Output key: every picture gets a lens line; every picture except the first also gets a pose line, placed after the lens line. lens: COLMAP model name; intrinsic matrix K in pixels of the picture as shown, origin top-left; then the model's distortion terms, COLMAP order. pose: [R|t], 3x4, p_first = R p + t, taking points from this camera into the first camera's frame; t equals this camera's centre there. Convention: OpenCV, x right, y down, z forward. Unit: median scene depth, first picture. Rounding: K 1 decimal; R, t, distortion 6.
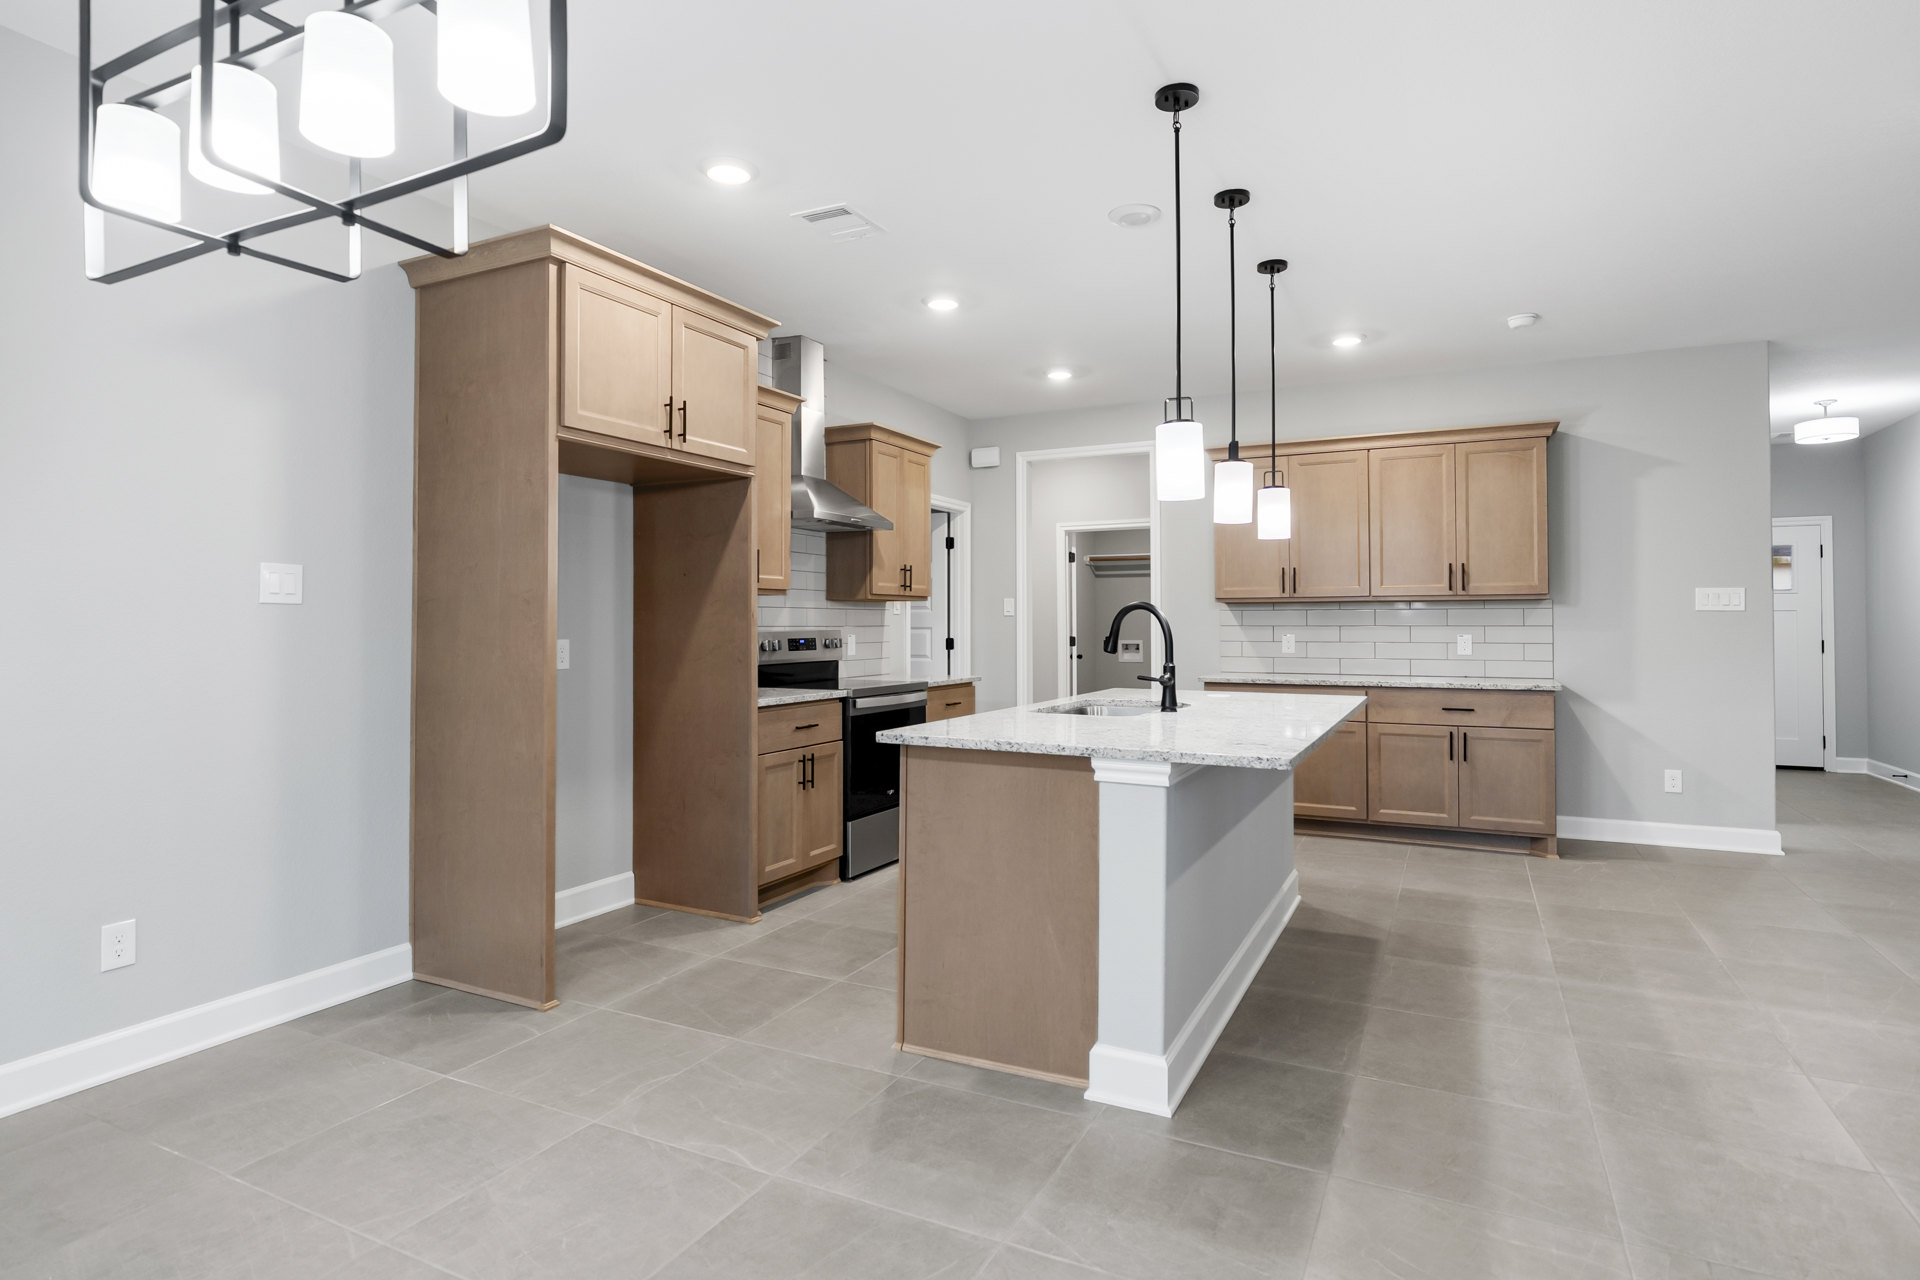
lens RADIAL K [[1009.4, 0, 961.7], [0, 1009.4, 608.8], [0, 0, 1]] dist [-0.002760, -0.000351]
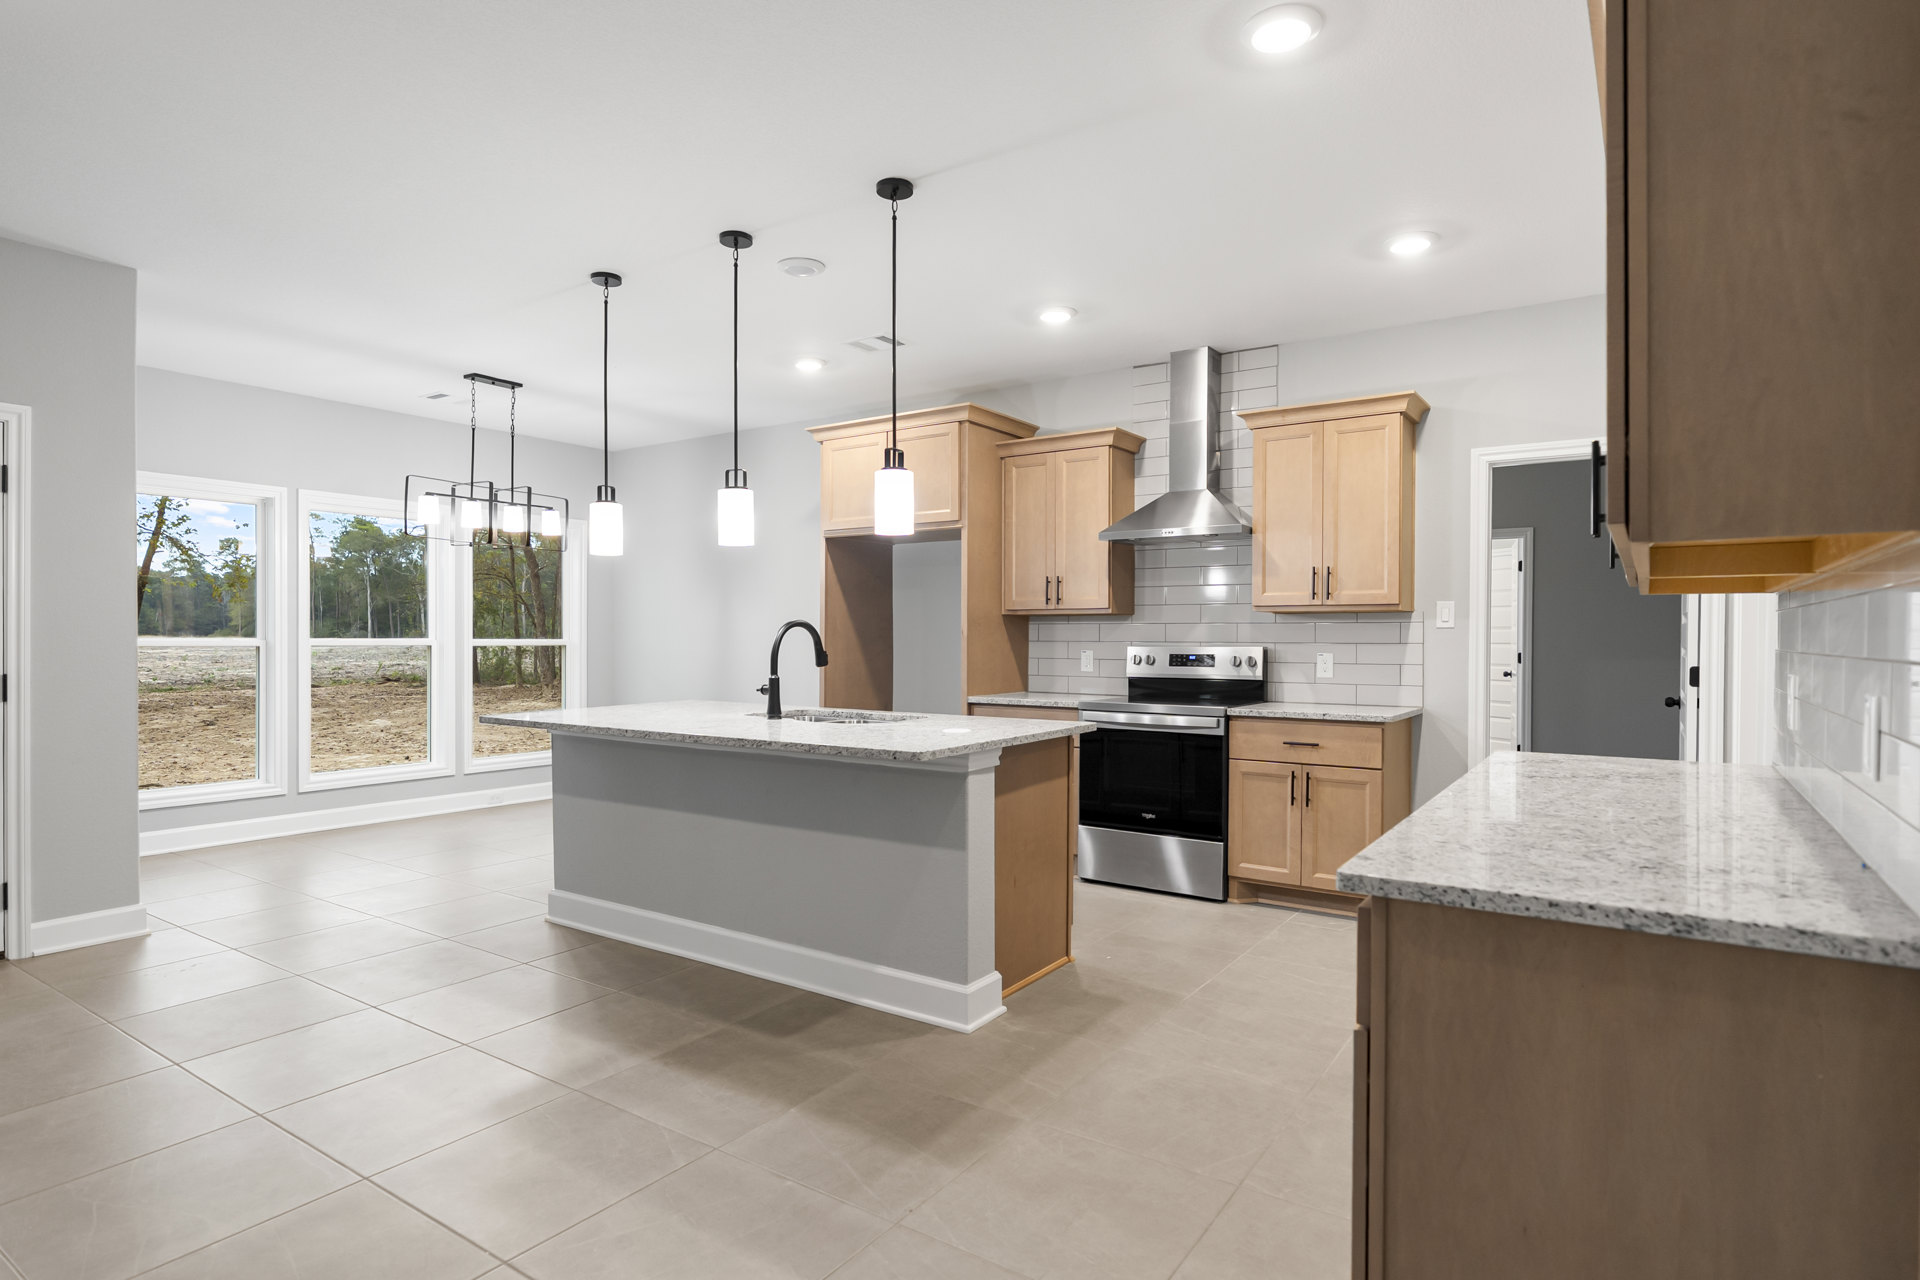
lens RADIAL K [[1016.3, 0, 961.3], [0, 1016.3, 649.5], [0, 0, 1]] dist [-0.003294, -0.000495]
pose [[-0.133051, 0.013606, -0.991016, 0.829098], [0.012170, 0.999853, 0.012093, 0.009403], [0.991034, -0.010452, -0.133197, 0.874885]]
